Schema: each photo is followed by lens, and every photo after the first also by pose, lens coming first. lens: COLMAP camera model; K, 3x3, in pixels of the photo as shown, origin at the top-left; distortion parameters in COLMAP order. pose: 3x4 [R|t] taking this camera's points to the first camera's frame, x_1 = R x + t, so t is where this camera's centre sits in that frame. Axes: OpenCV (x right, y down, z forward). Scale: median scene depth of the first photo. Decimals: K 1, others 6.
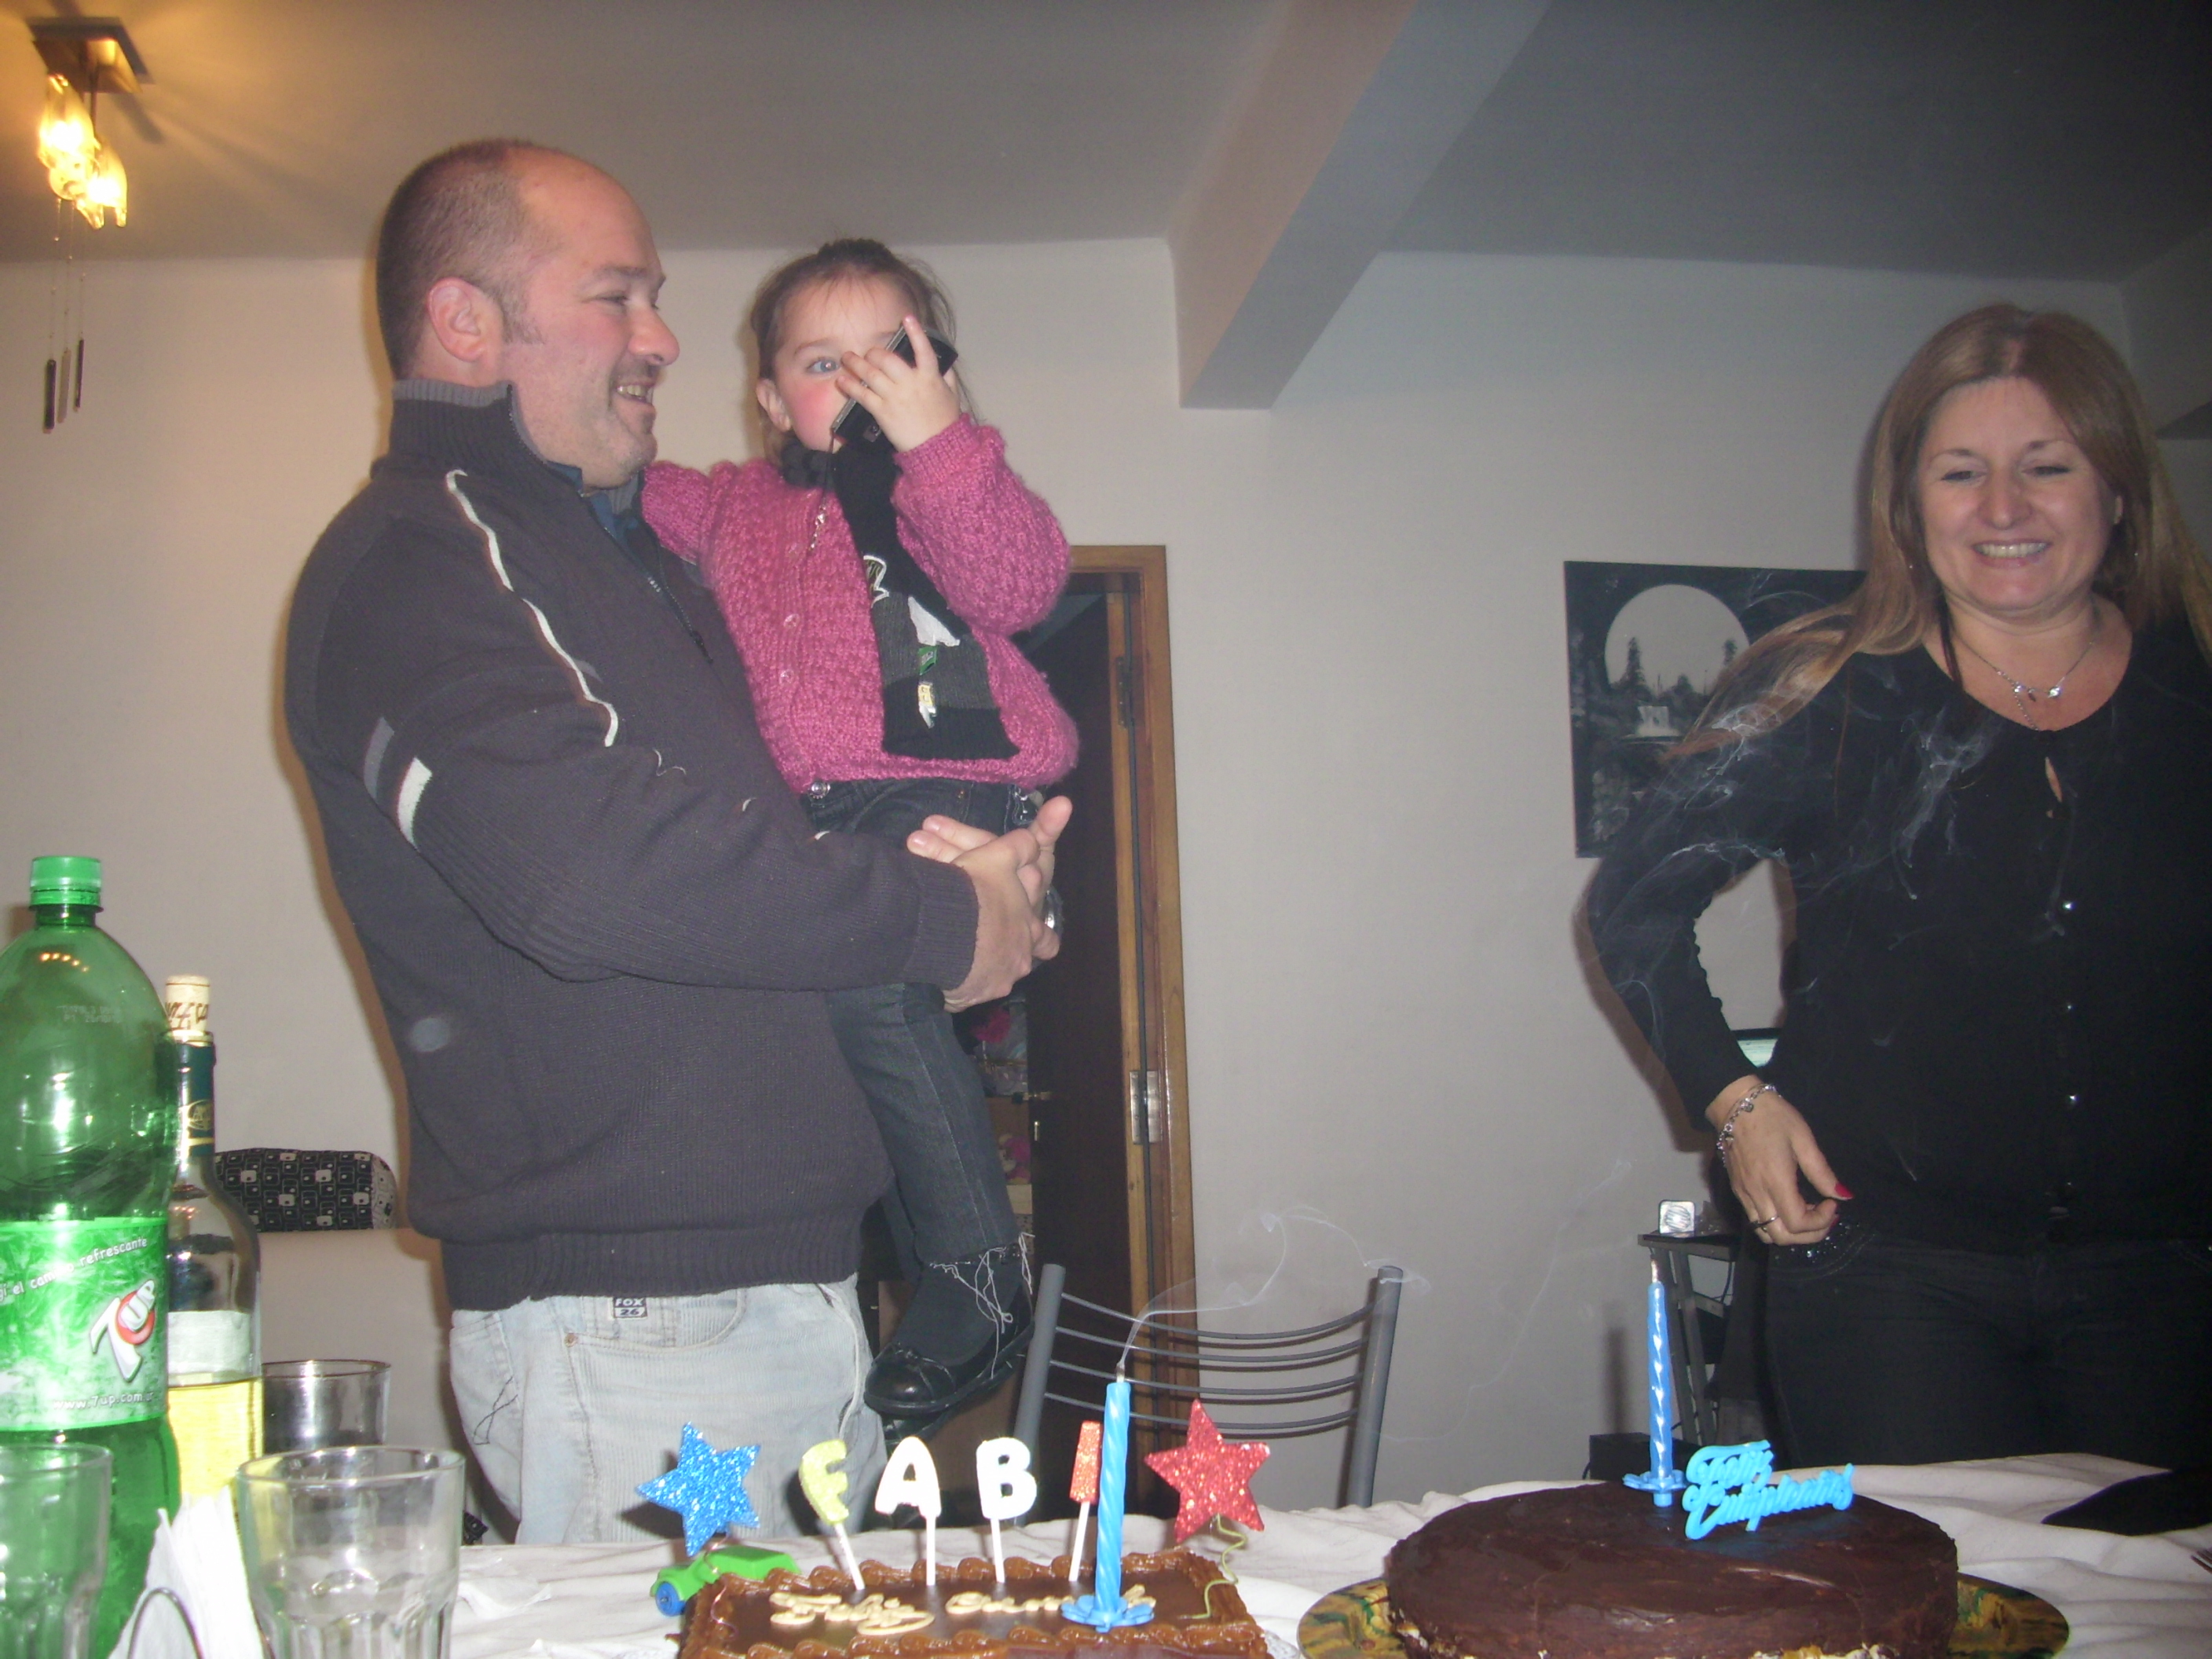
lens RADIAL K [[2289.4, 0, 1092.2], [0, 2289.4, 885.6], [0, 0, 1]] dist [-0.144575, 0.046803]
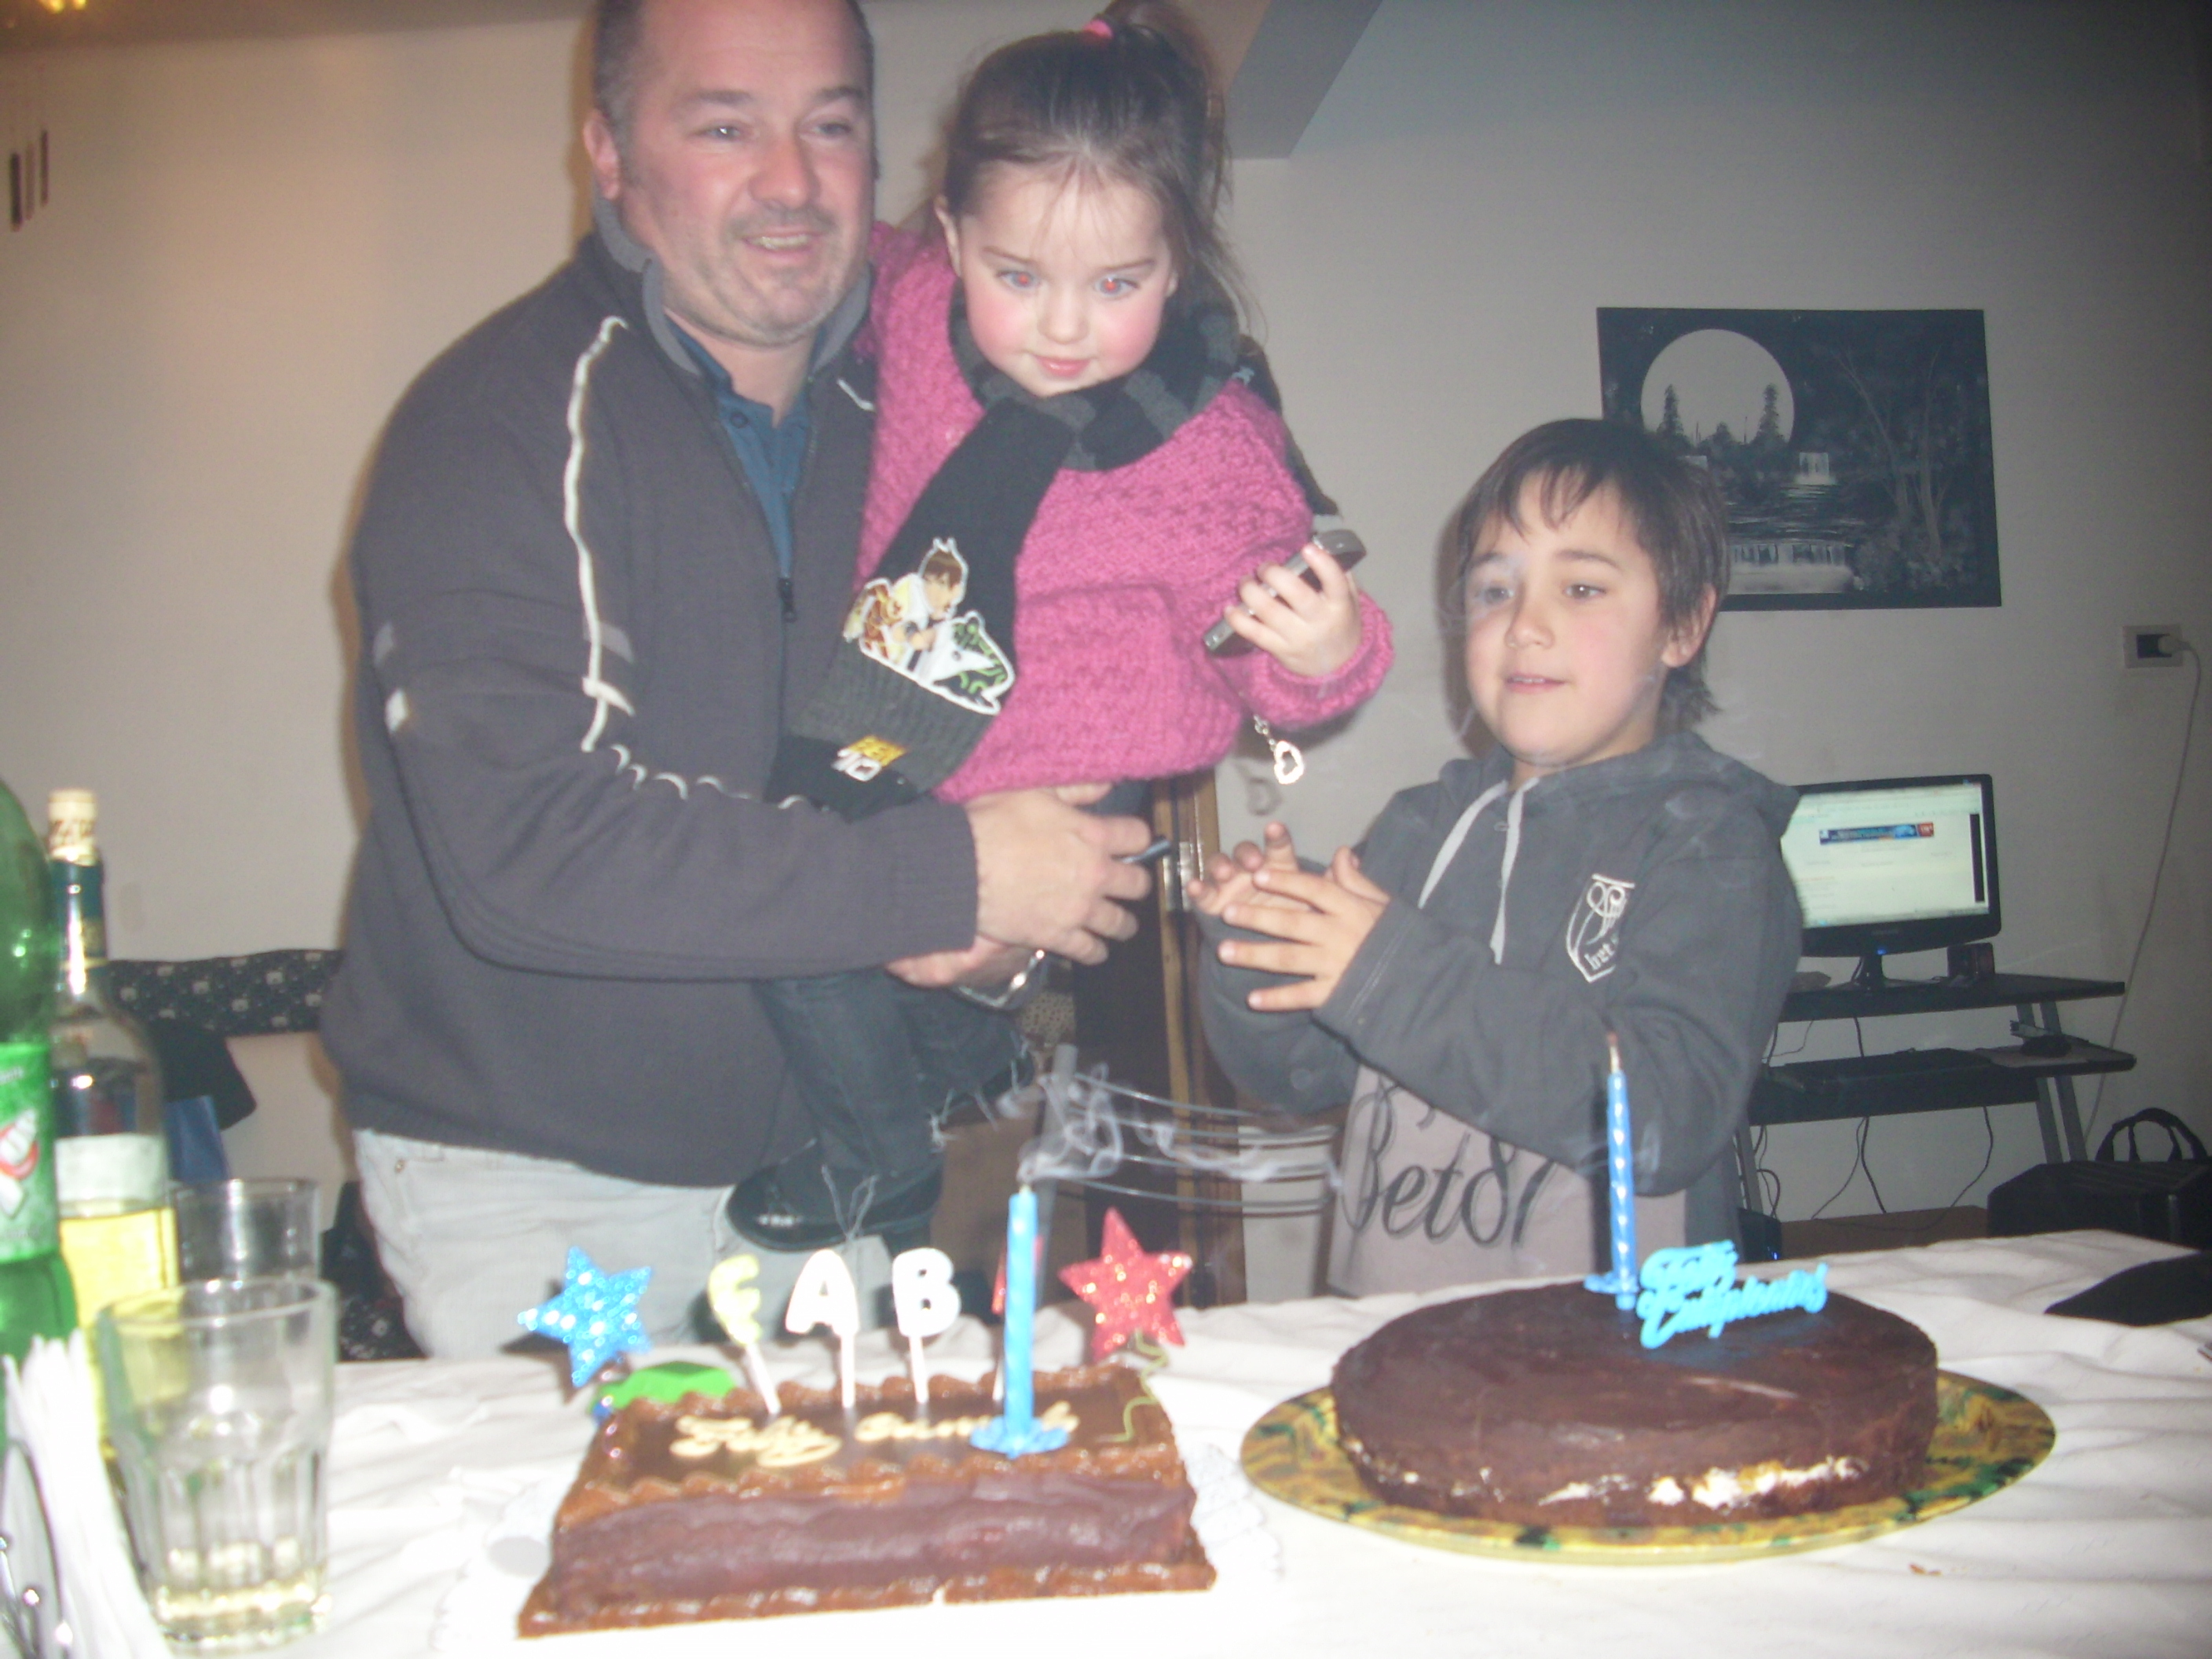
lens RADIAL K [[2283.0, 0, 1107.2], [0, 2283.0, 873.5], [0, 0, 1]] dist [-0.138439, 0.008089]
pose [[0.999315, -0.027011, -0.025293, 0.069322], [0.029313, 0.994992, 0.095559, -0.001744], [0.022585, -0.096235, 0.995102, 0.076308]]
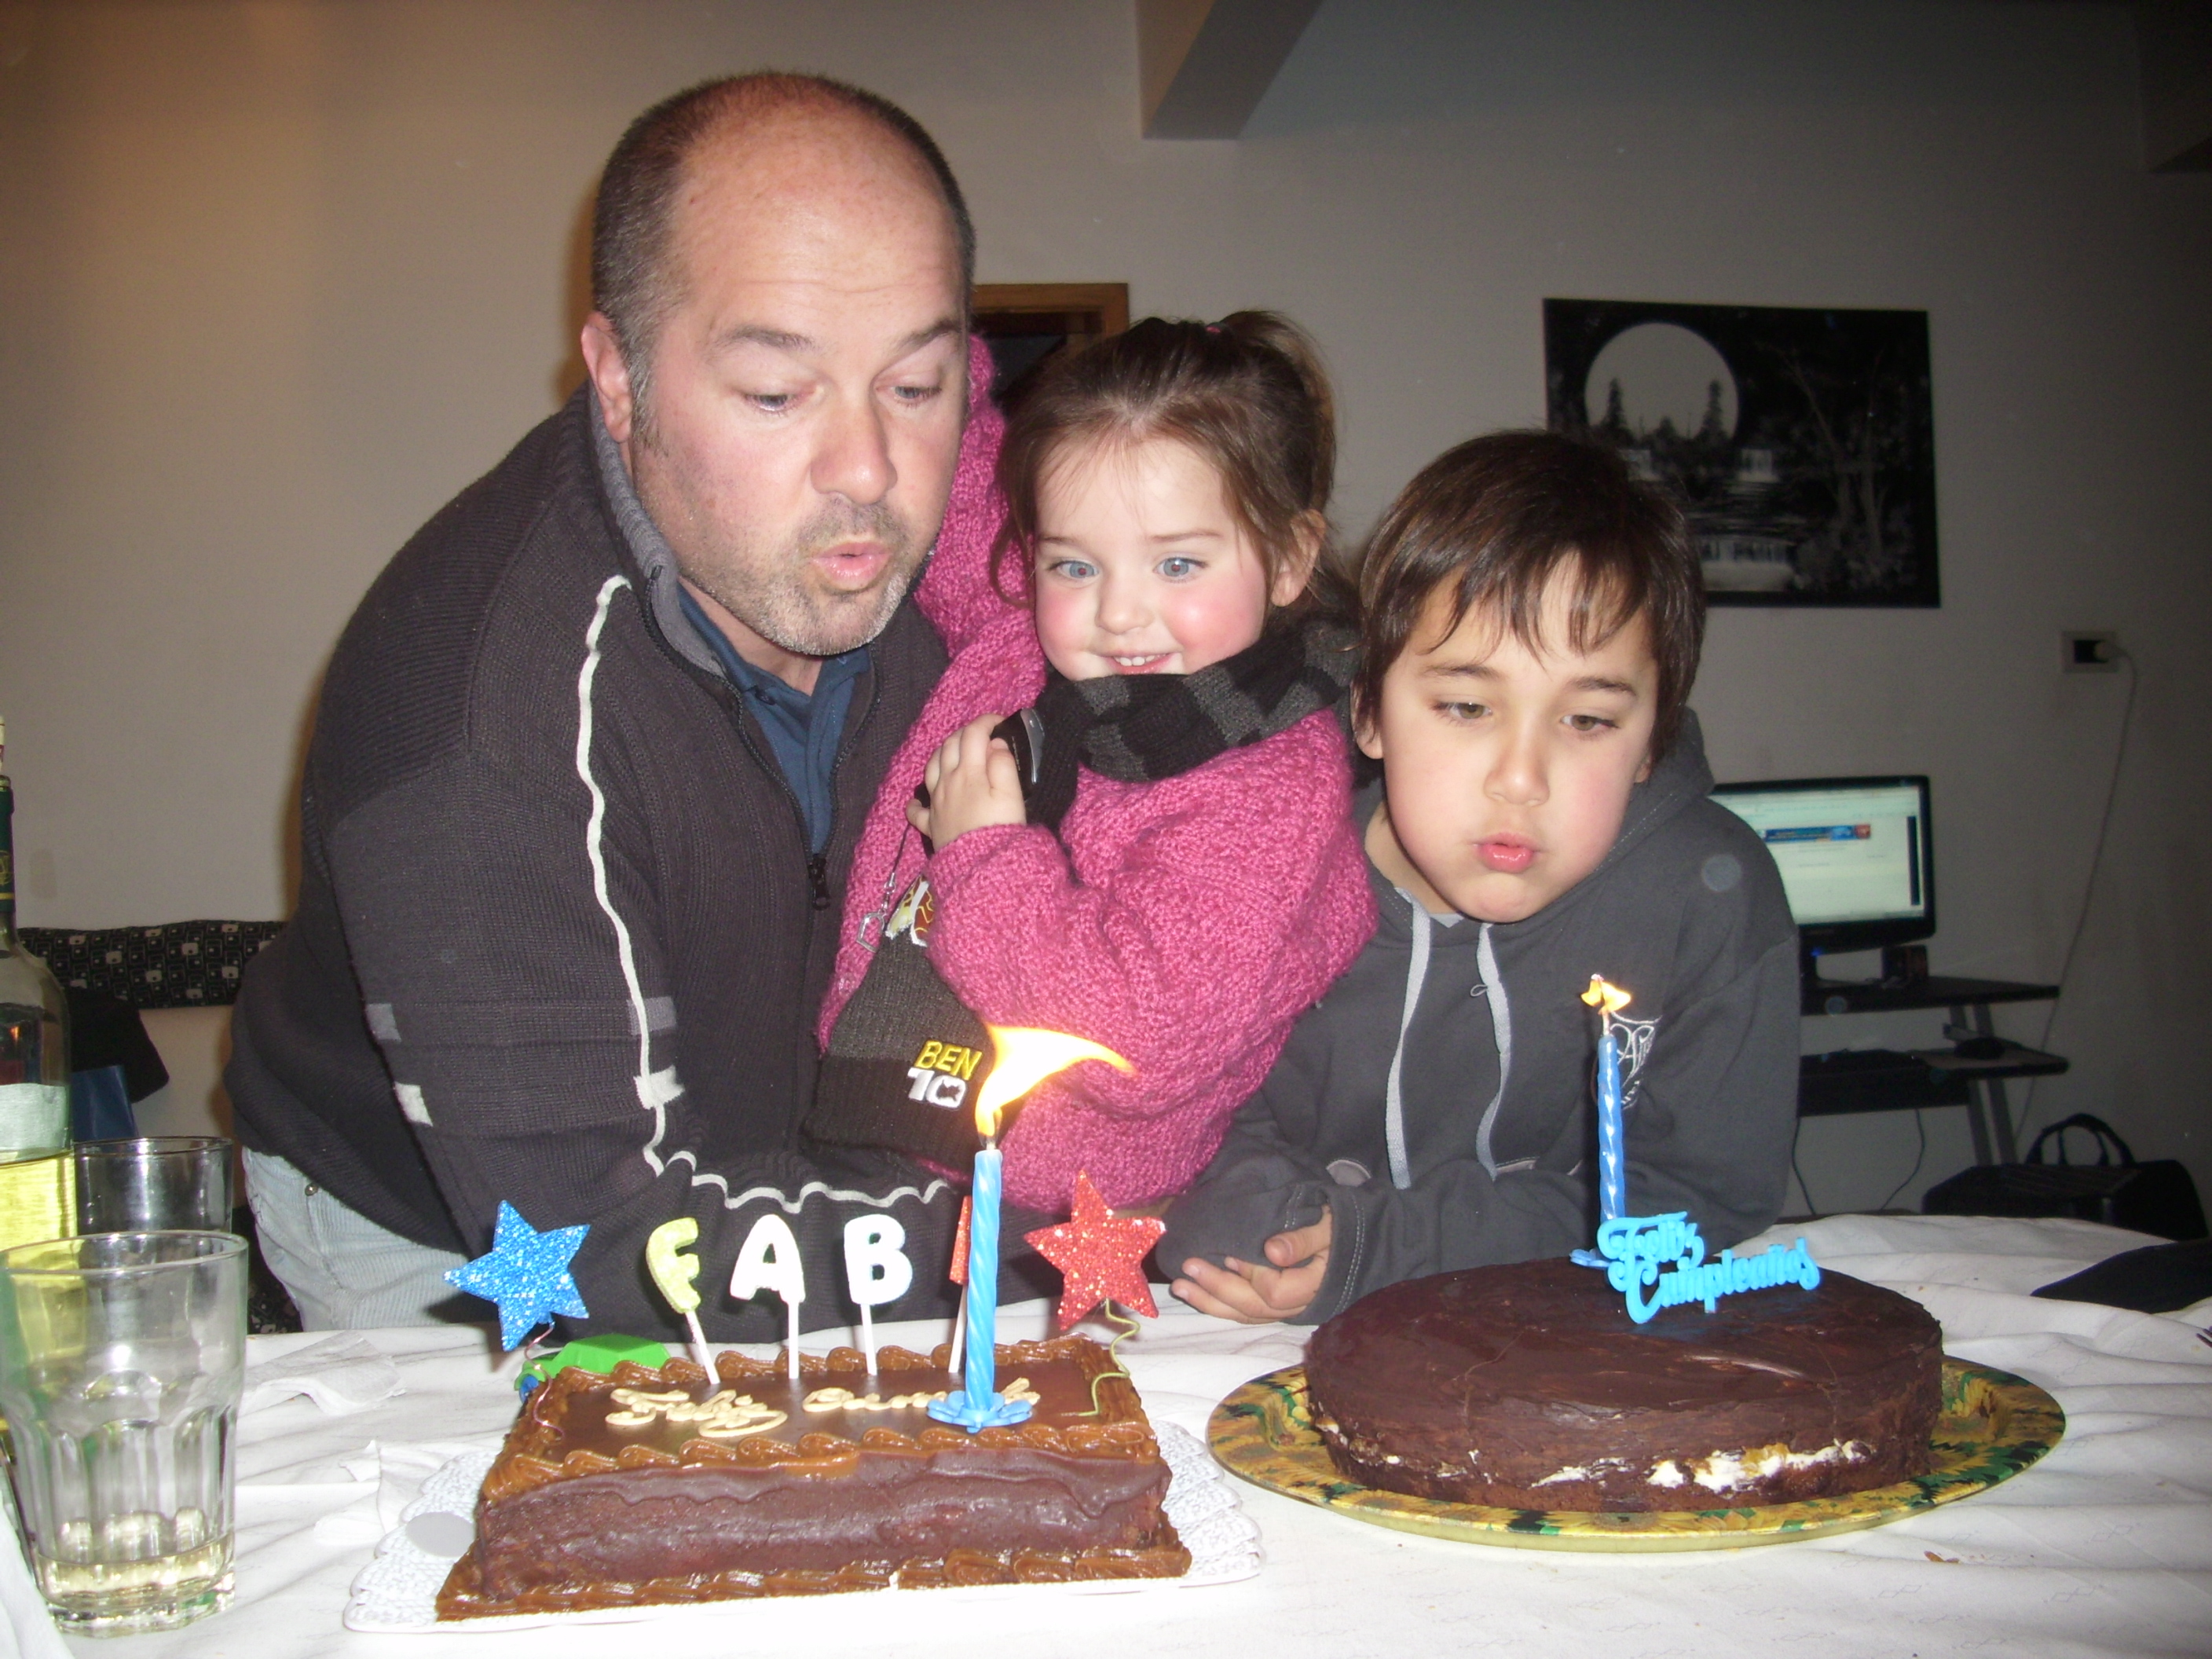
lens RADIAL K [[2280.6, 0, 1103.9], [0, 2280.6, 837.0], [0, 0, 1]] dist [-0.152413, 0.037399]
pose [[0.999921, -0.009662, 0.008066, 0.047345], [0.008985, 0.996751, 0.080043, 0.026265], [-0.008813, -0.079964, 0.996759, 0.128608]]
